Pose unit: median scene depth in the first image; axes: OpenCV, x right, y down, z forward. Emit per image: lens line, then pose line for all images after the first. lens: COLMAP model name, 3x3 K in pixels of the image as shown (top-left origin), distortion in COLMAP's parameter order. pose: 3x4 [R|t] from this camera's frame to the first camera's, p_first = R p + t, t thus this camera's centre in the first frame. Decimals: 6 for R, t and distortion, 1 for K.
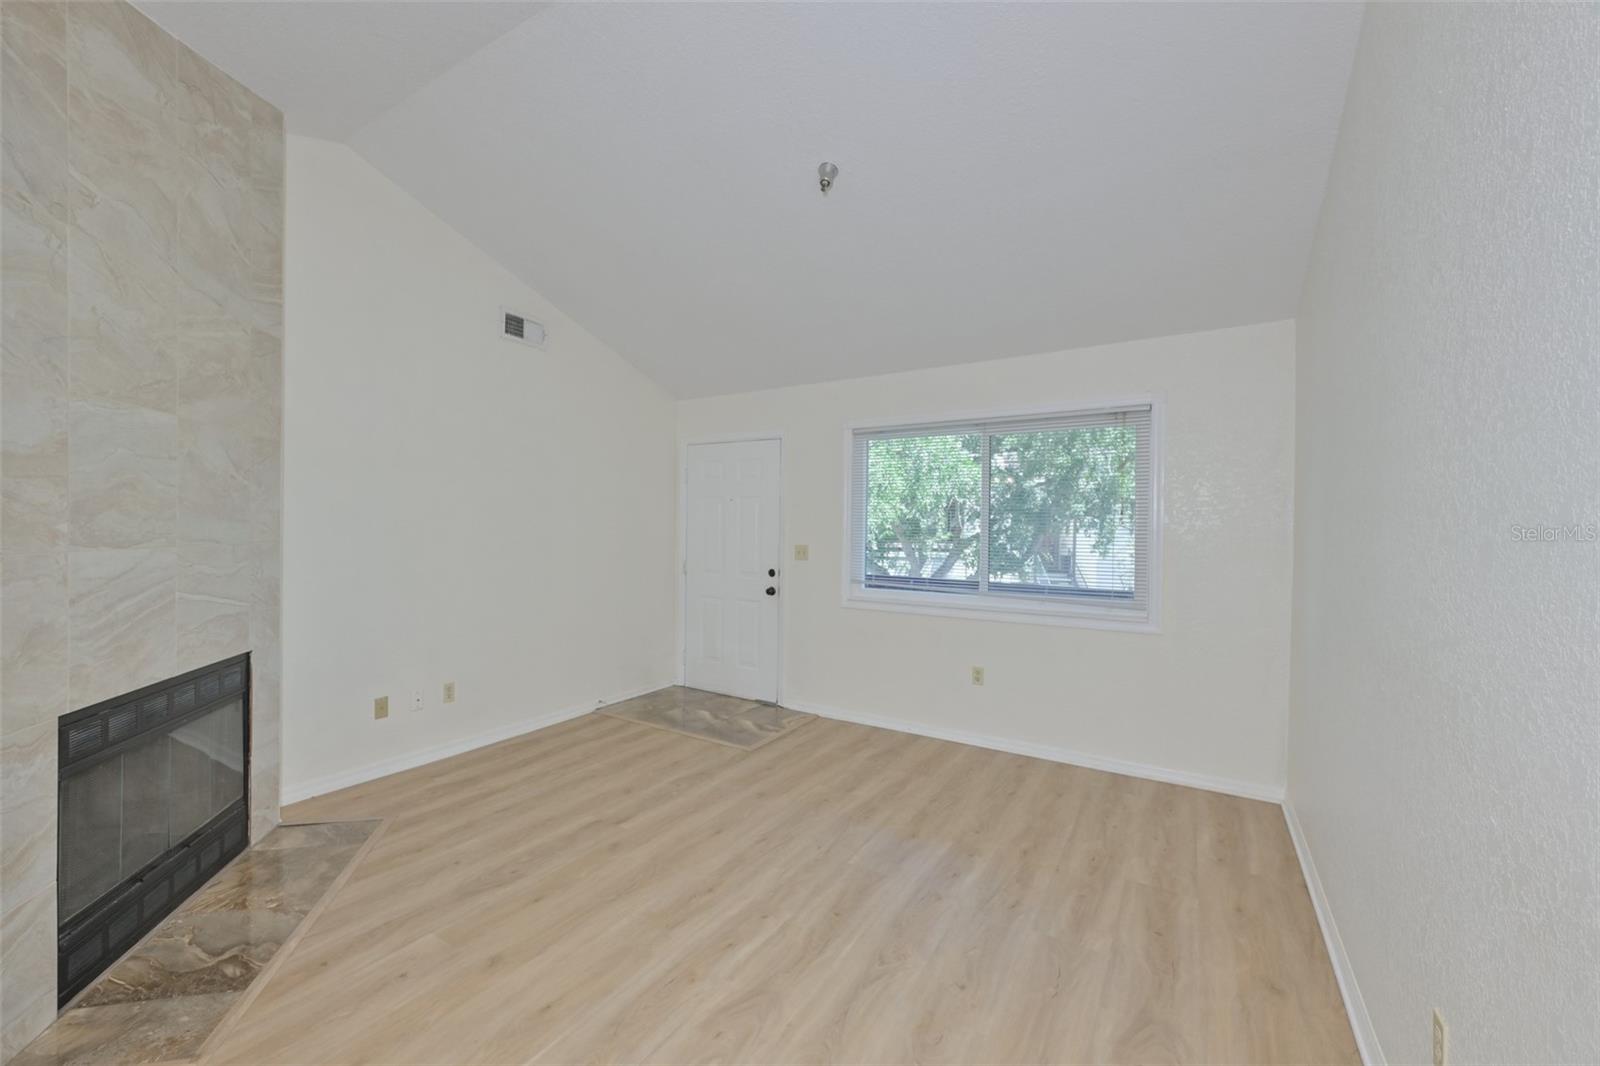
lens RADIAL K [[654.4, 0, 764.1], [0, 654.4, 534.9], [0, 0, 1]] dist [-0.001535, -0.000186]
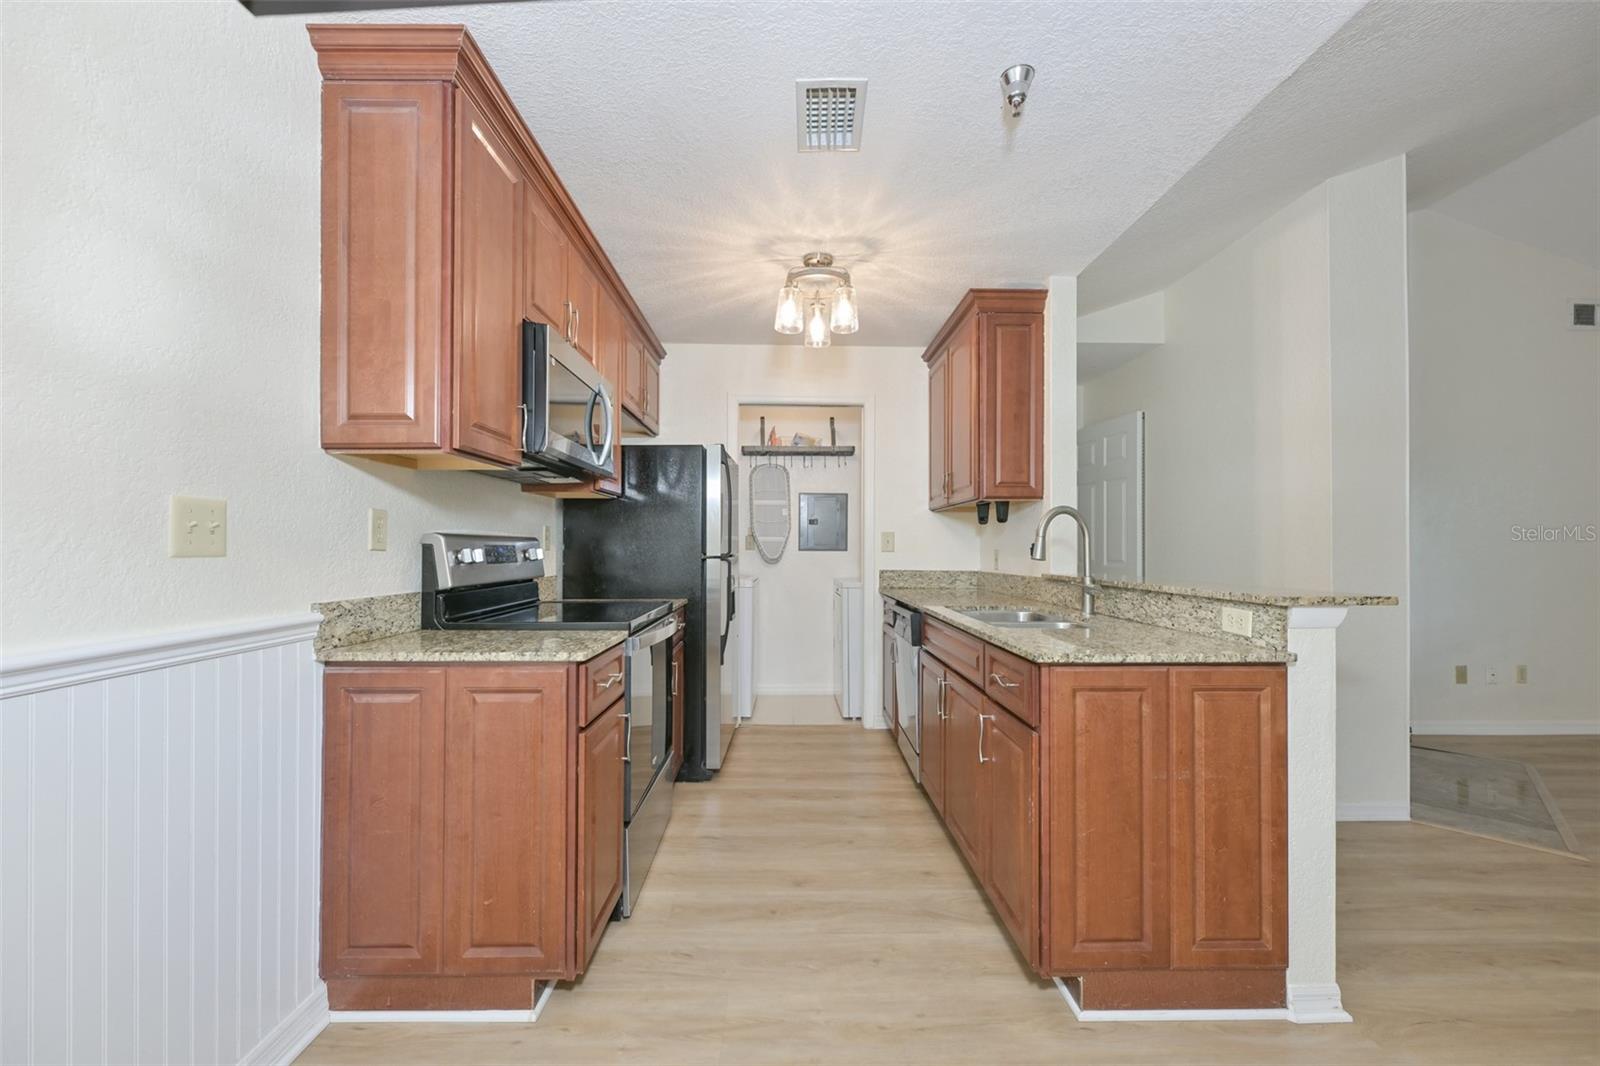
lens RADIAL K [[642.6, 0, 796.2], [0, 642.6, 542.3], [0, 0, 1]] dist [-0.001241, 0.000009]
pose [[0.564062, -0.016103, -0.825575, -0.236345], [-0.007890, 0.999659, -0.024890, 0.051209], [0.825695, 0.020553, 0.563743, -0.471751]]
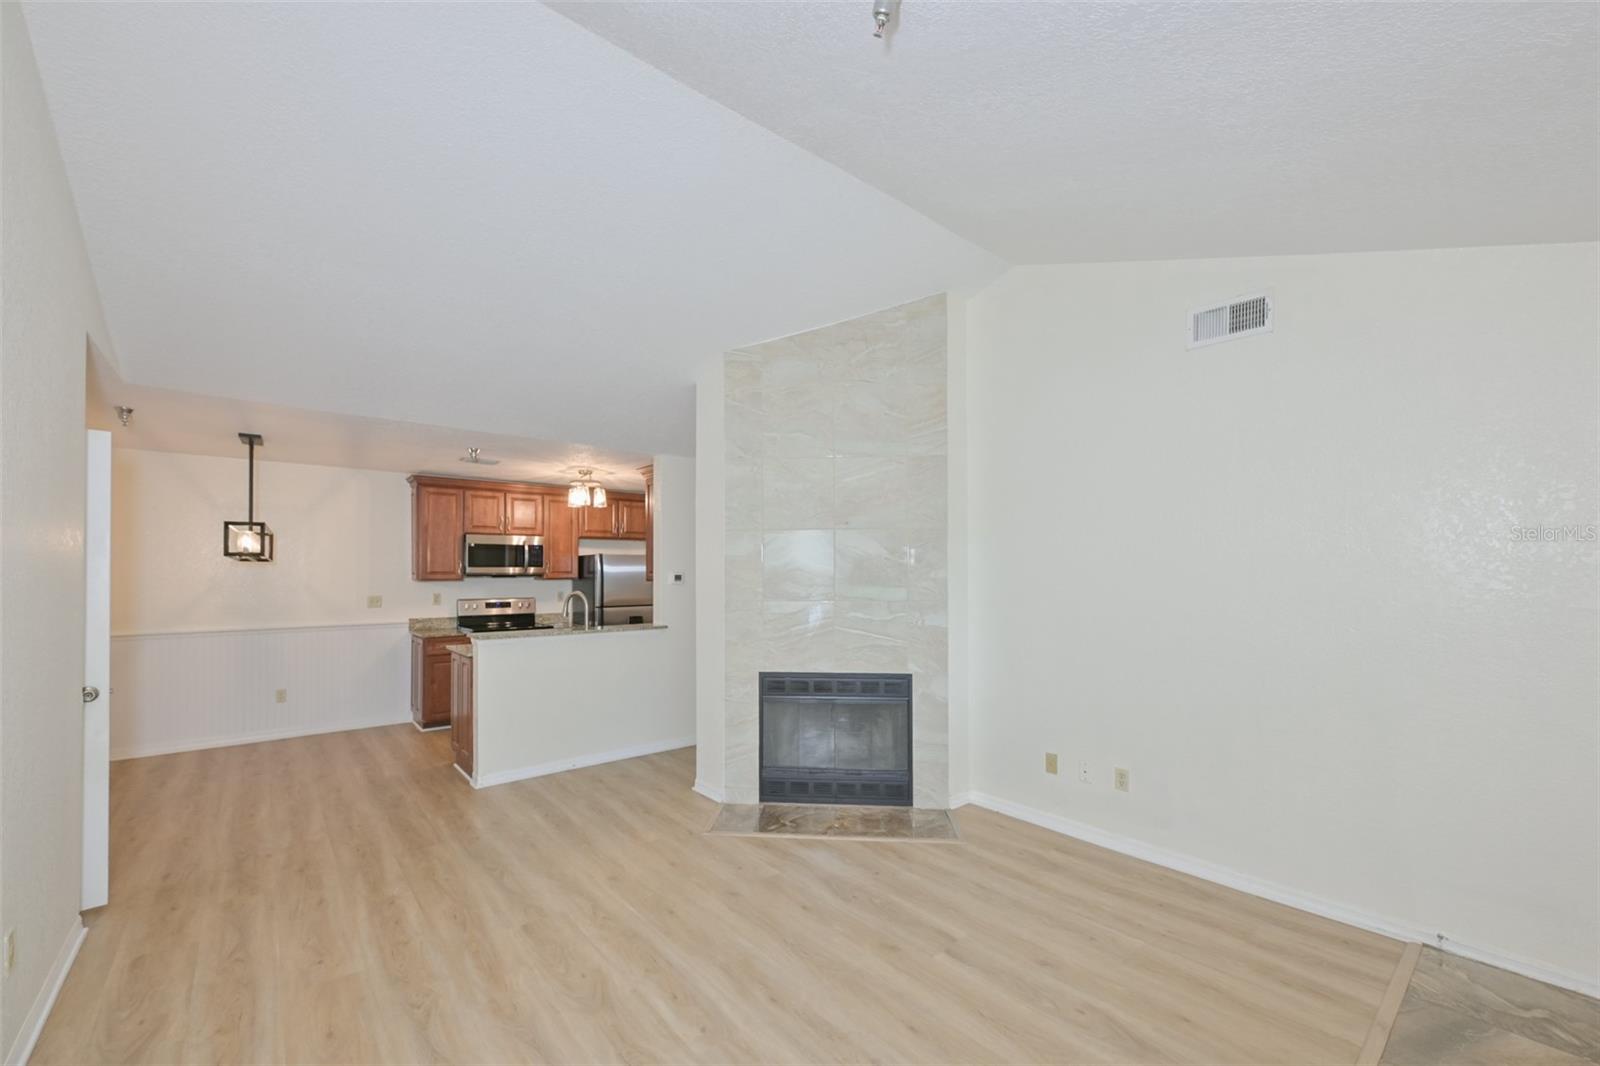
lens RADIAL K [[662.3, 0, 795.3], [0, 662.3, 564.1], [0, 0, 1]] dist [-0.001585, -0.000121]
pose [[-0.307361, -0.023218, -0.951310, 0.431597], [-0.015369, 0.999693, -0.019434, -0.022960], [0.951469, 0.008647, -0.307624, 0.710765]]
